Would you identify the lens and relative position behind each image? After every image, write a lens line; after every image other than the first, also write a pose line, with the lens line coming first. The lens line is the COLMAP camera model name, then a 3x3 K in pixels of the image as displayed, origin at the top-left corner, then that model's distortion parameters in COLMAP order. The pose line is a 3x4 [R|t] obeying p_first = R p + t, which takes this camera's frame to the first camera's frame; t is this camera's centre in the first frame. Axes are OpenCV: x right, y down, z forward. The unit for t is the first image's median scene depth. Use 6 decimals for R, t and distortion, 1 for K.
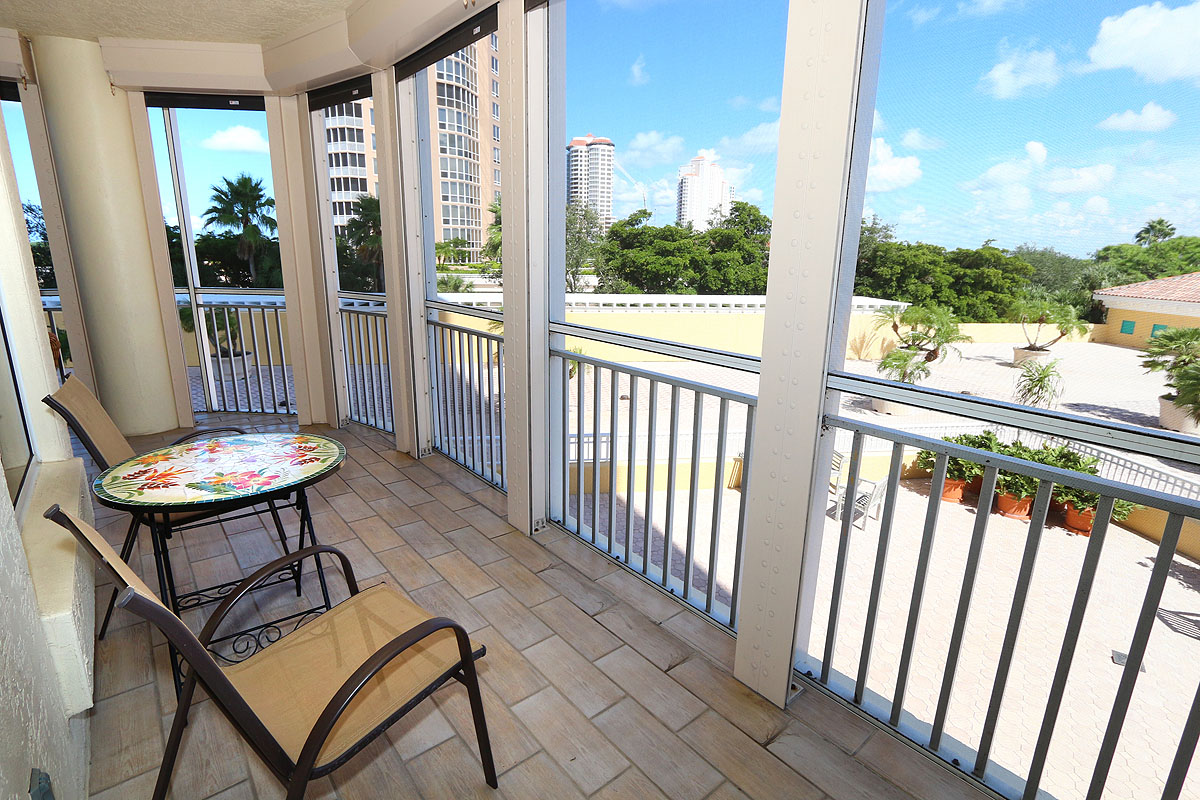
lens RADIAL K [[571.4, 0, 600.0], [0, 571.4, 400.0], [0, 0, 1]] dist [-0.000962, -0.000734]
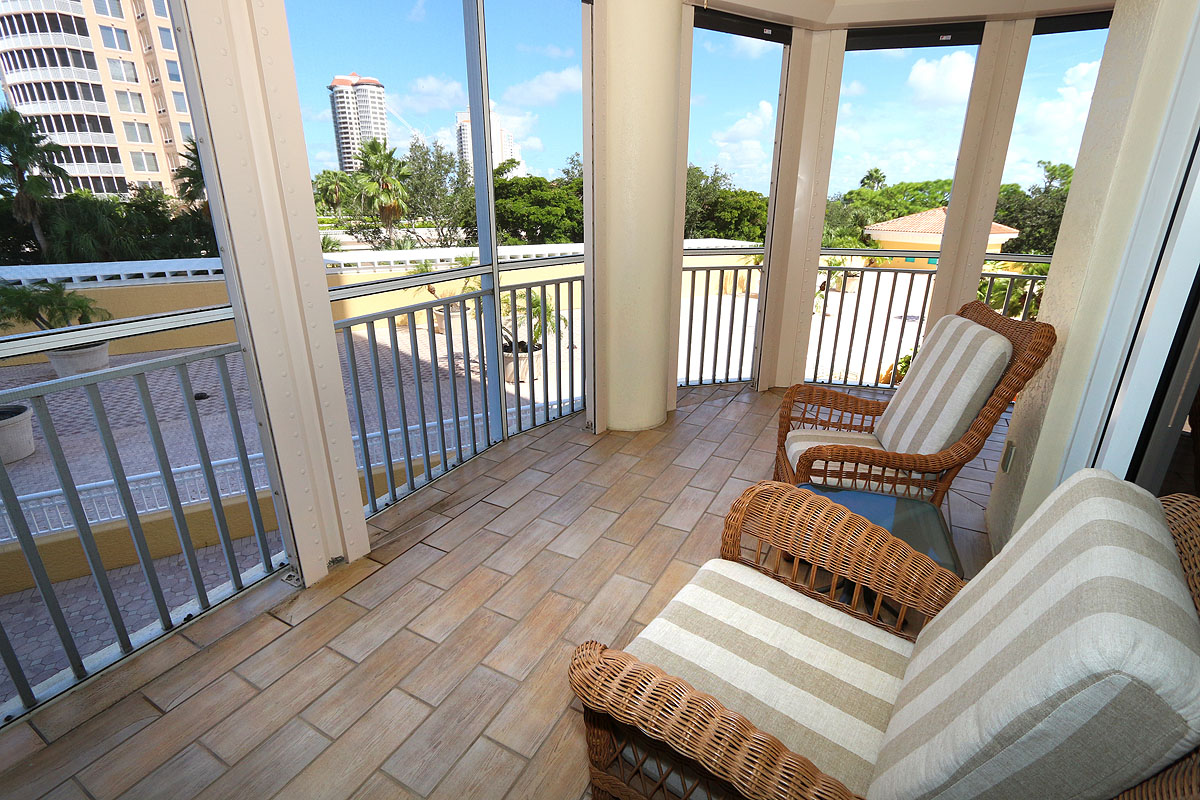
lens RADIAL K [[552.0, 0, 600.0], [0, 552.0, 400.0], [0, 0, 1]] dist [0.002825, -0.004658]
pose [[0.934950, -0.136510, 0.327465, -0.109070], [0.106545, 0.988441, 0.107851, -0.004865], [-0.338403, -0.065946, 0.938688, 0.018471]]
